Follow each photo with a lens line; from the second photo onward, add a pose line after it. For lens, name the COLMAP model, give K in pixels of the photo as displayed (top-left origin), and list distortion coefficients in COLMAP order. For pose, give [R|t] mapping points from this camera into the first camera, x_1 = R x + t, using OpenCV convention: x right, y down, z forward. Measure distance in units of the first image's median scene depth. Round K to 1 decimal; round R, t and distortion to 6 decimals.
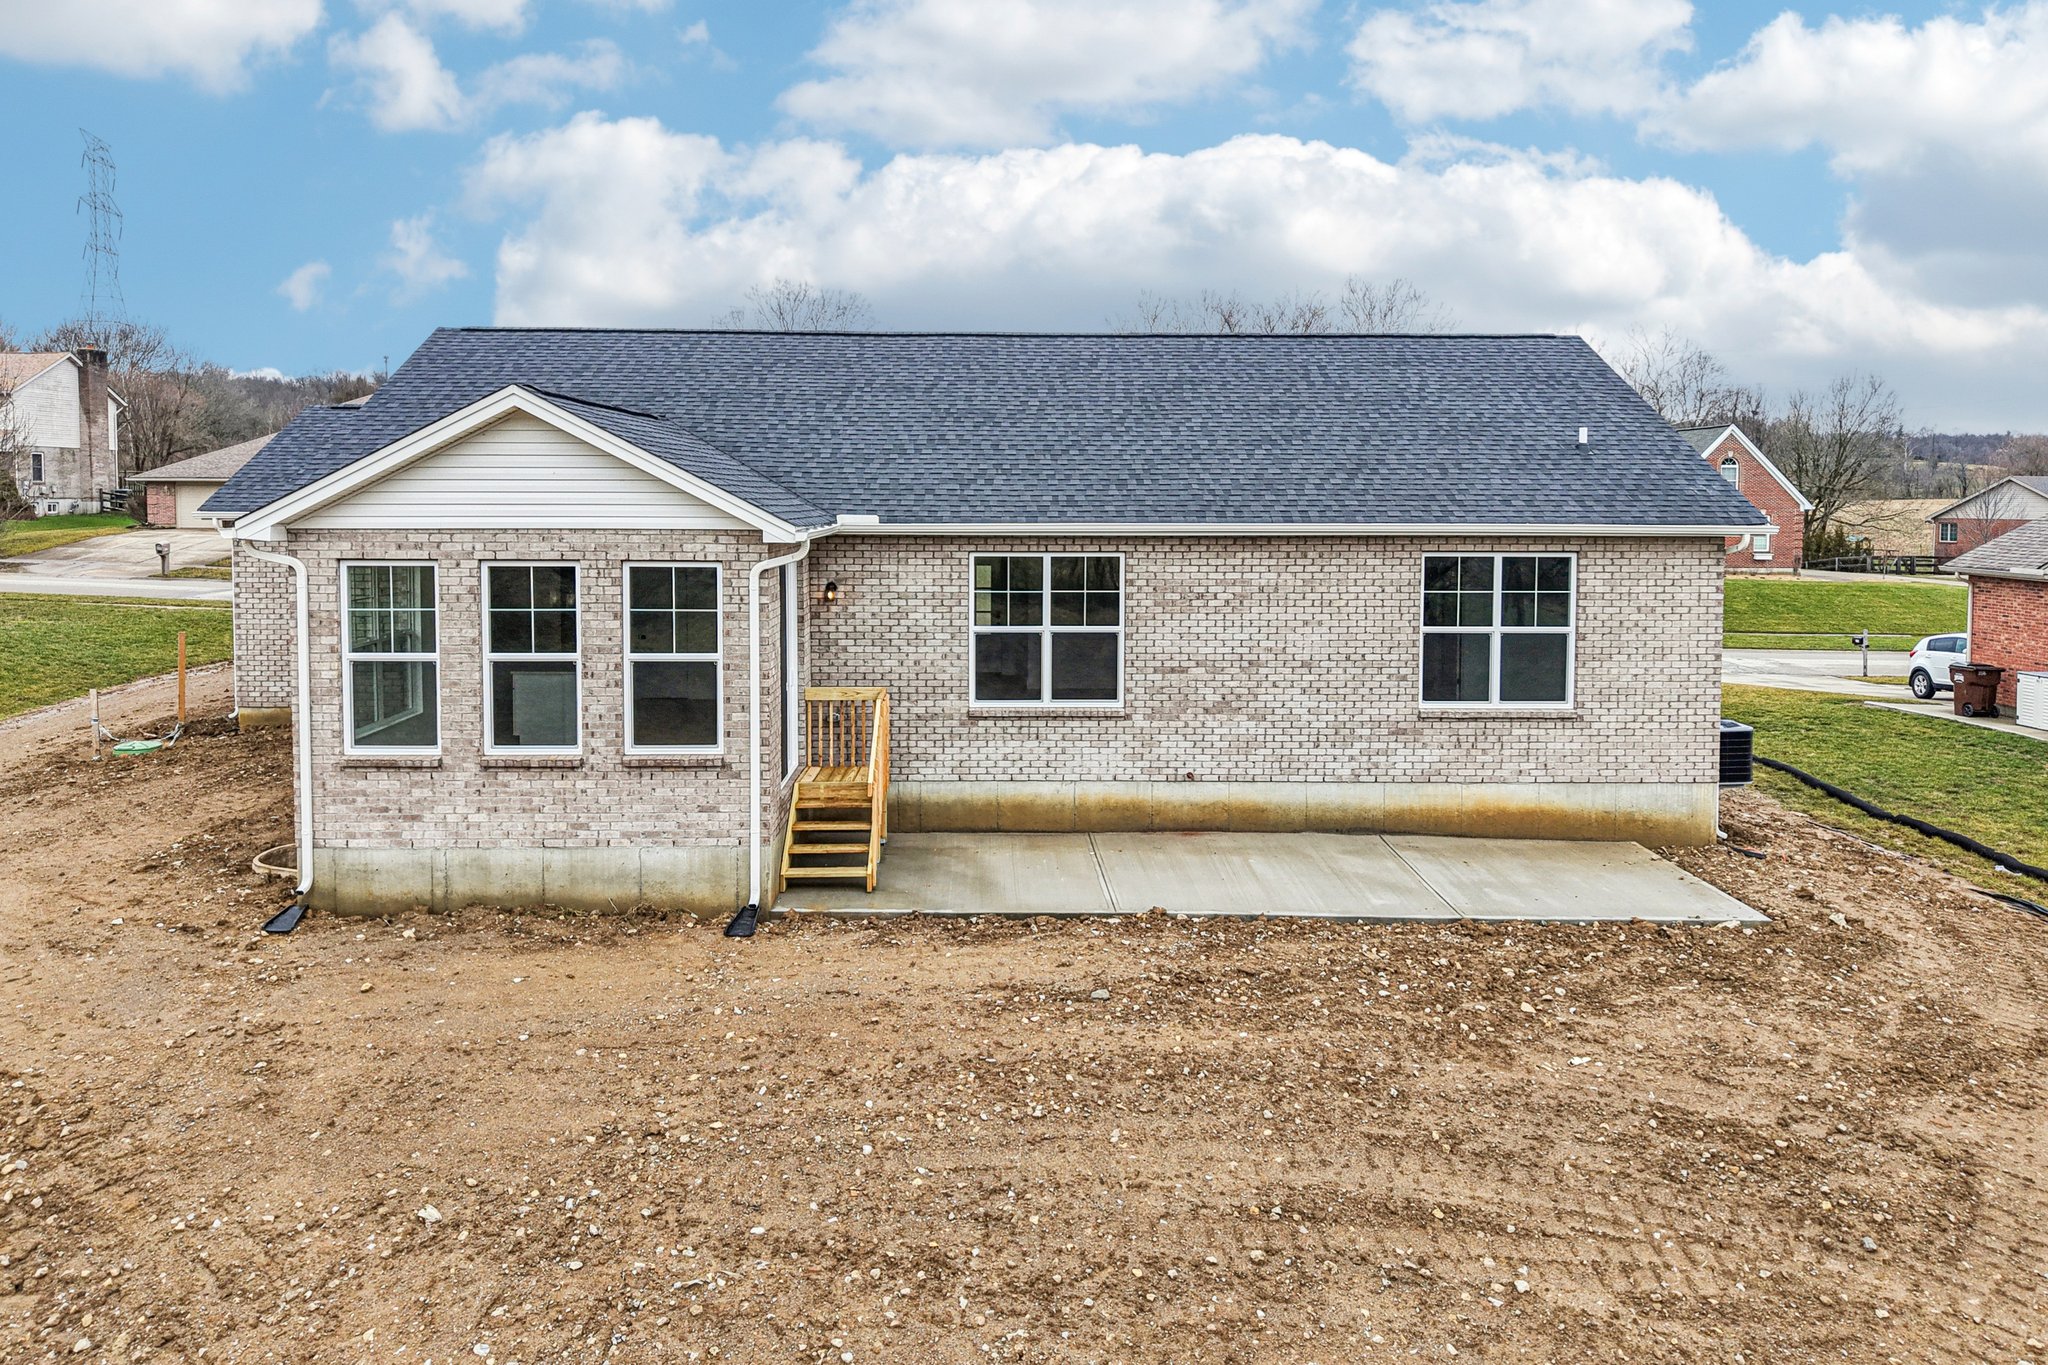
lens RADIAL K [[1424.3, 0, 1019.8], [0, 1424.3, 679.4], [0, 0, 1]] dist [0.020199, -0.019499]
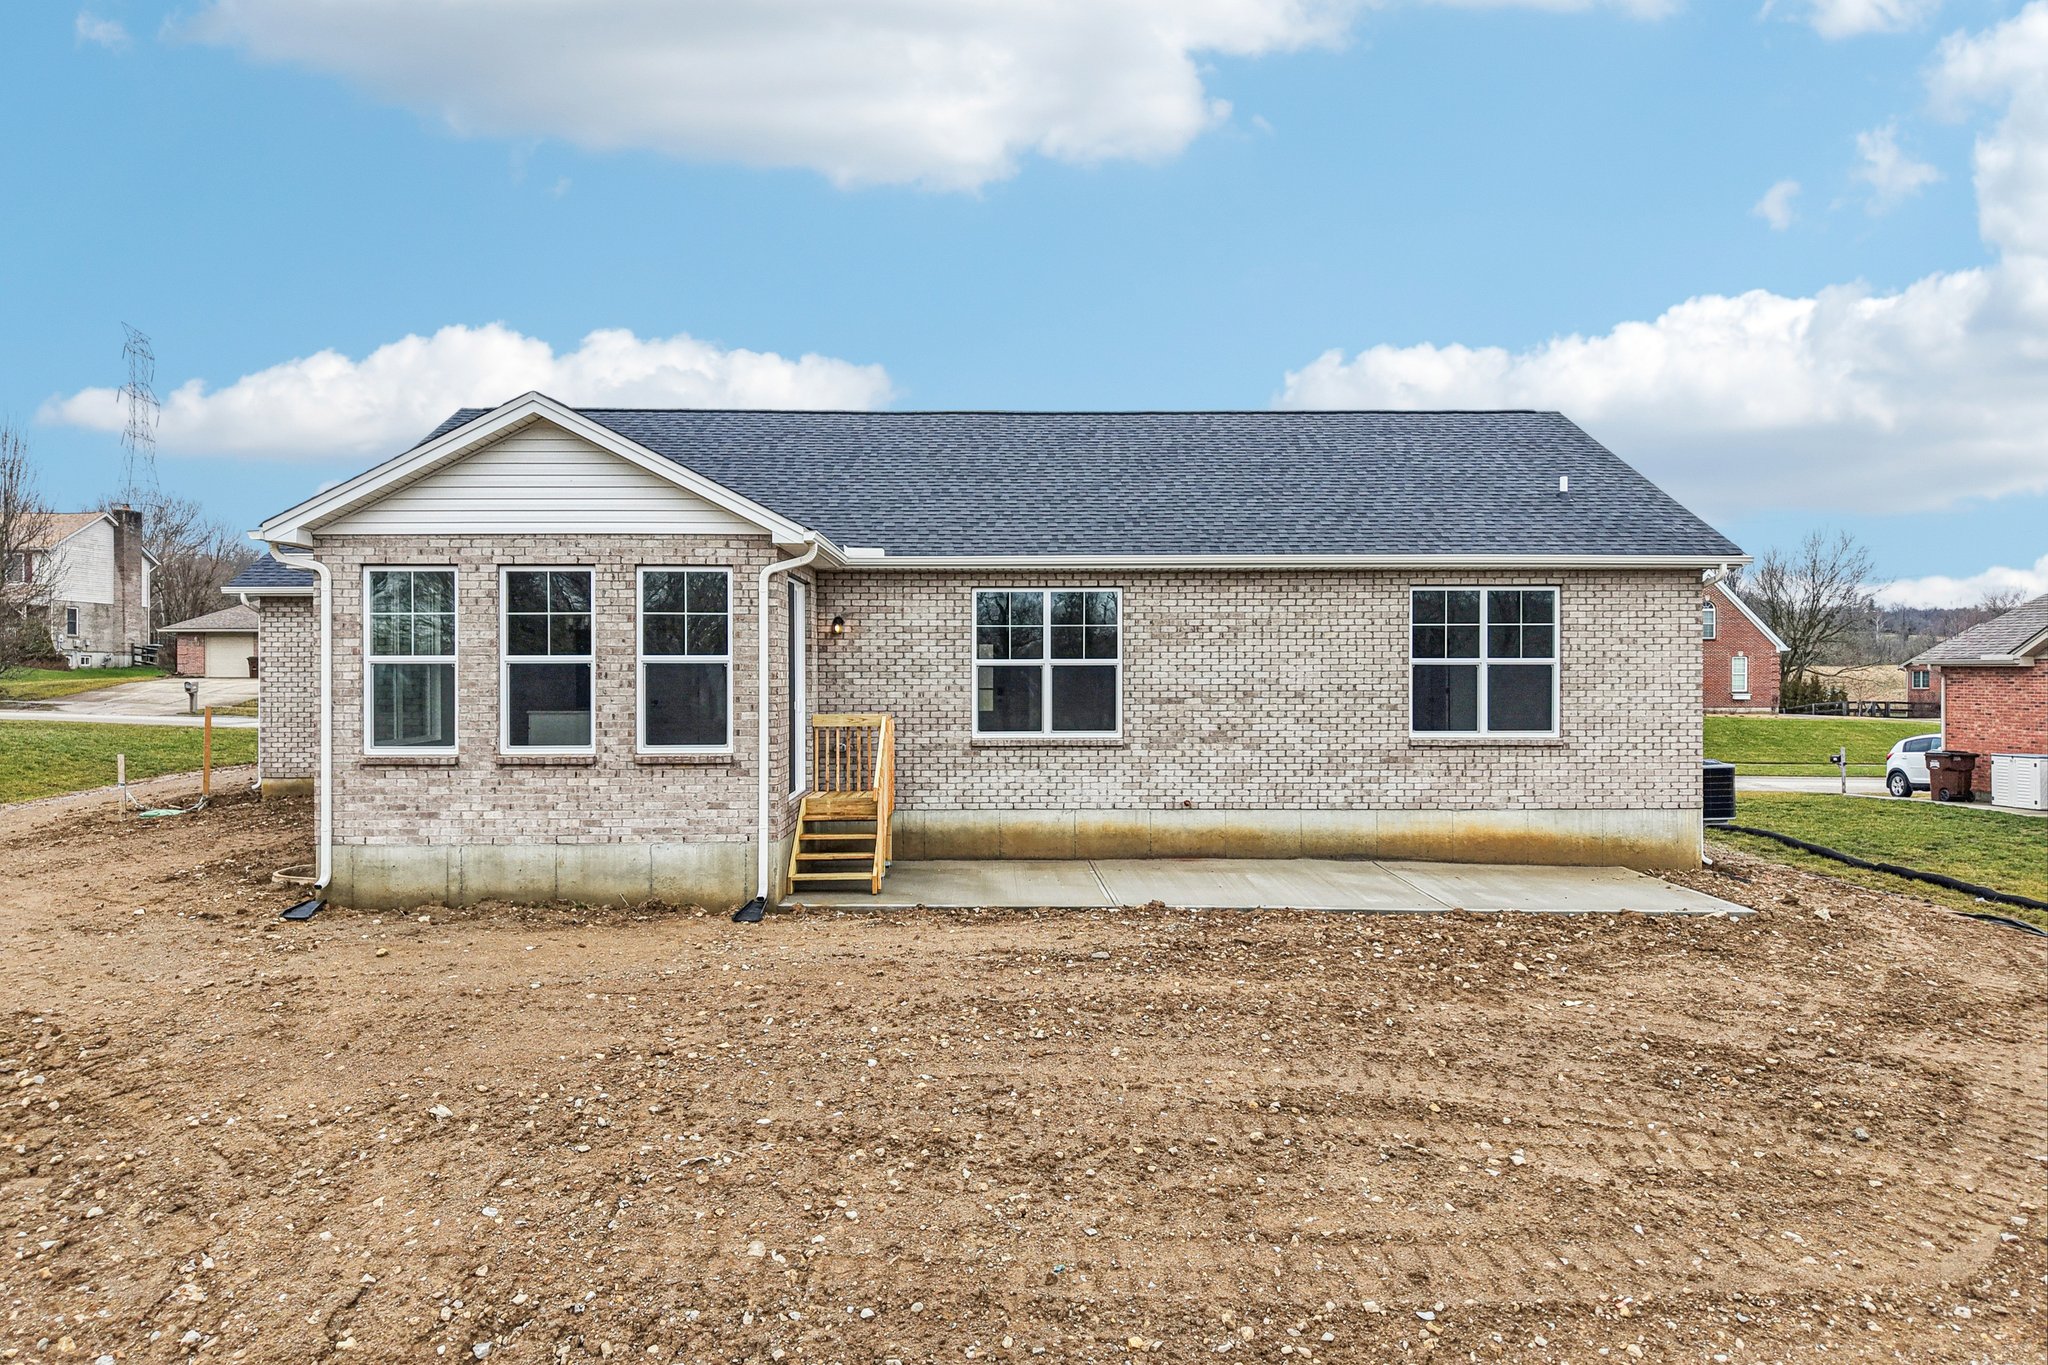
lens RADIAL K [[1382.6, 0, 1020.1], [0, 1382.6, 679.7], [0, 0, 1]] dist [0.021415, -0.022072]
pose [[0.999994, -0.003314, -0.000697, 0.000074], [0.003278, 0.998942, -0.045874, 0.046833], [0.000848, 0.045872, 0.998947, 0.001112]]
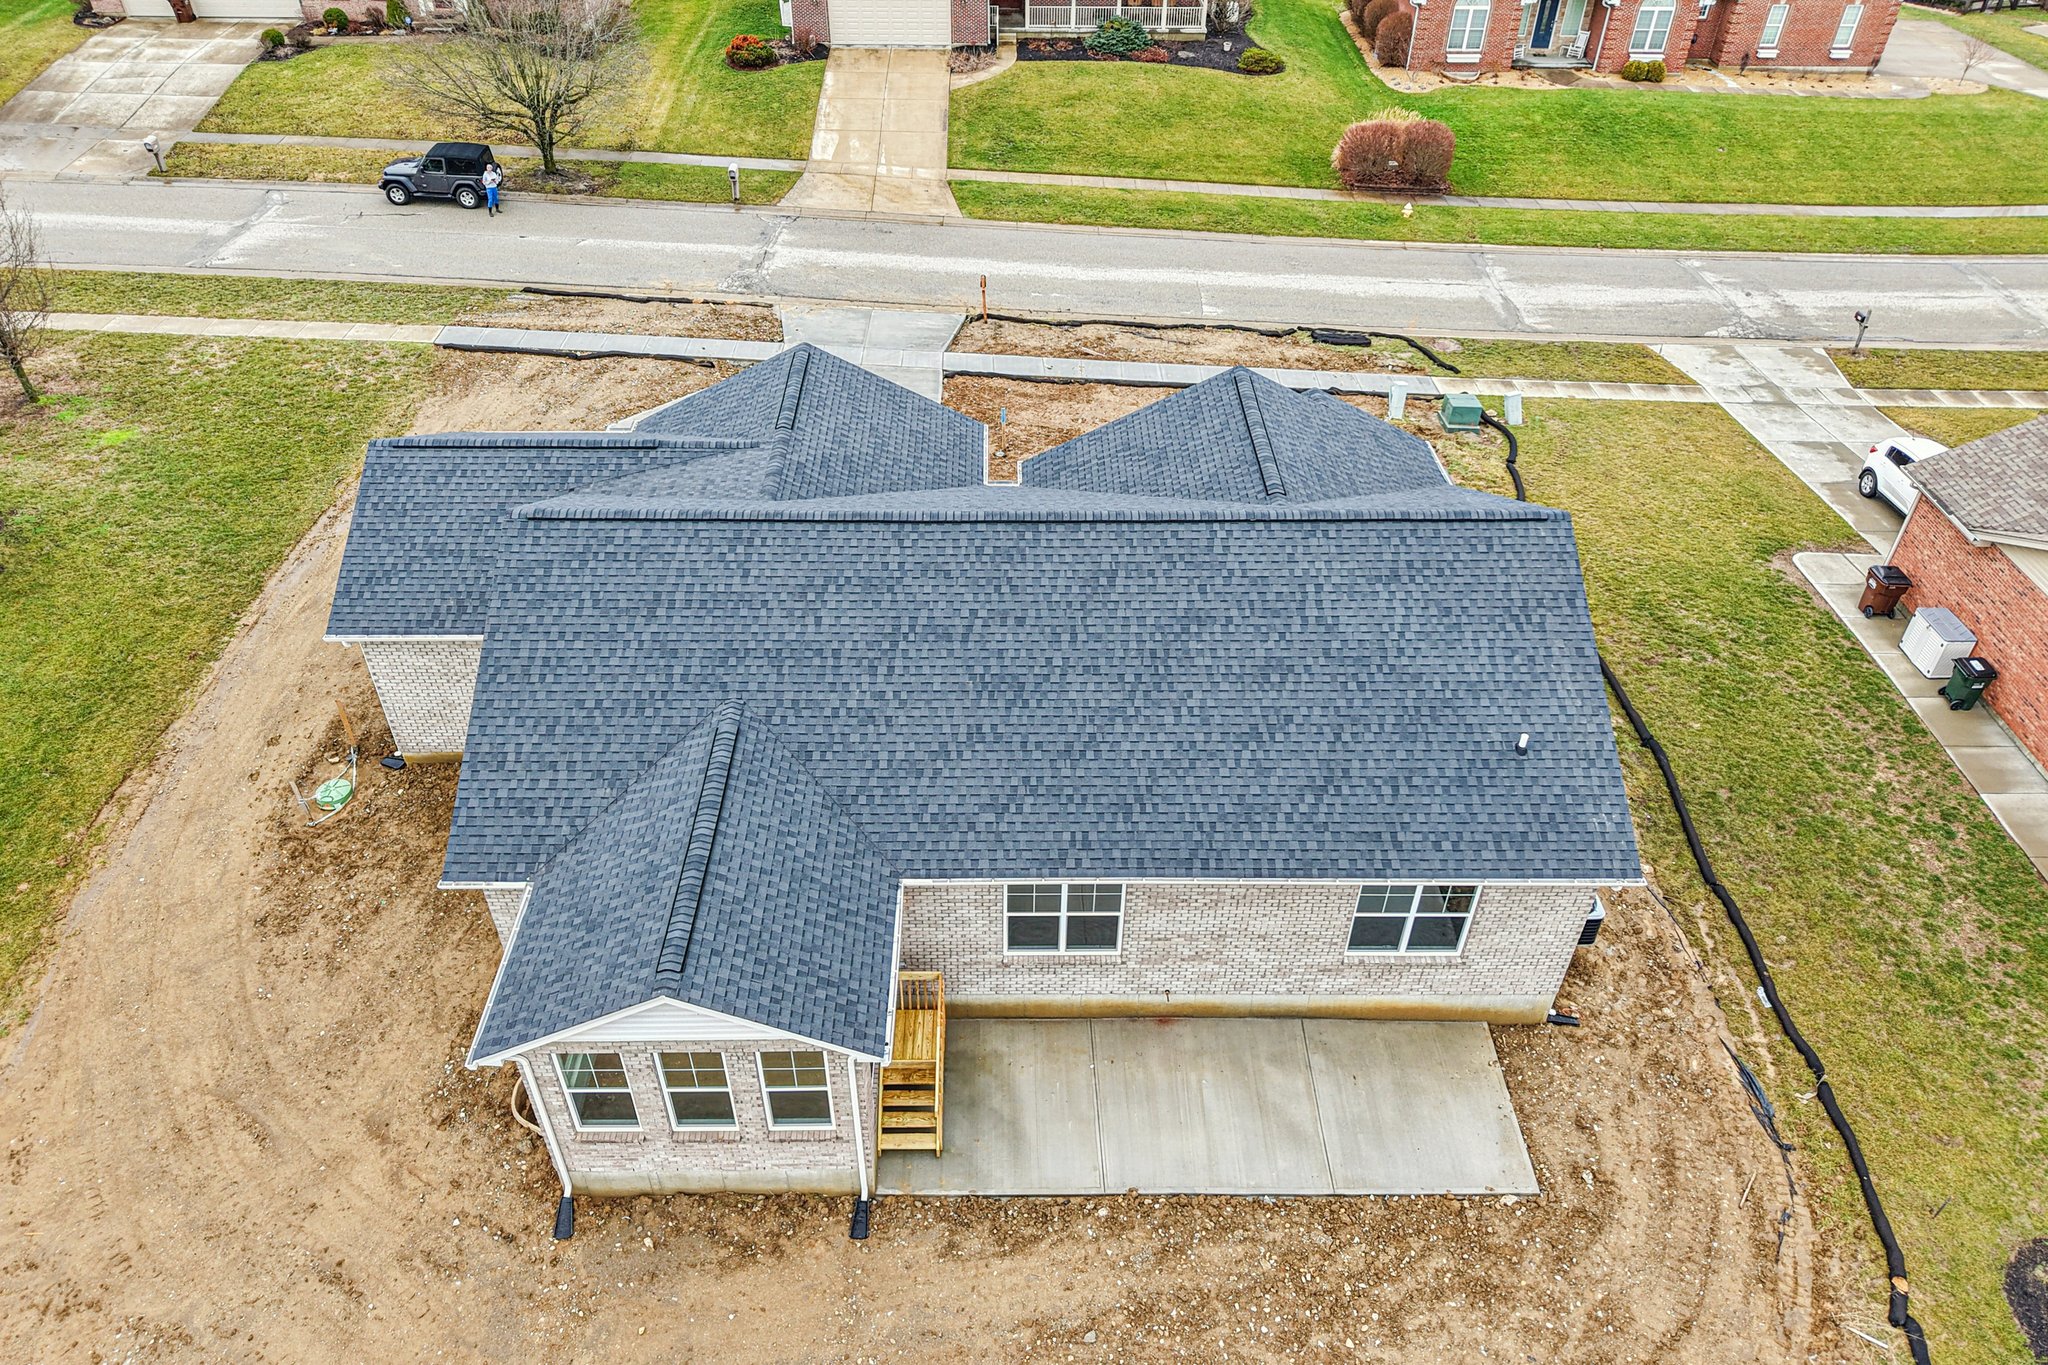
lens RADIAL K [[1382.6, 0, 1020.1], [0, 1382.6, 679.7], [0, 0, 1]] dist [0.021415, -0.022072]
pose [[0.999931, 0.010348, -0.005572, -0.031310], [-0.005159, 0.812418, 0.583053, -1.863134], [0.010560, -0.582984, 0.812415, 0.204659]]
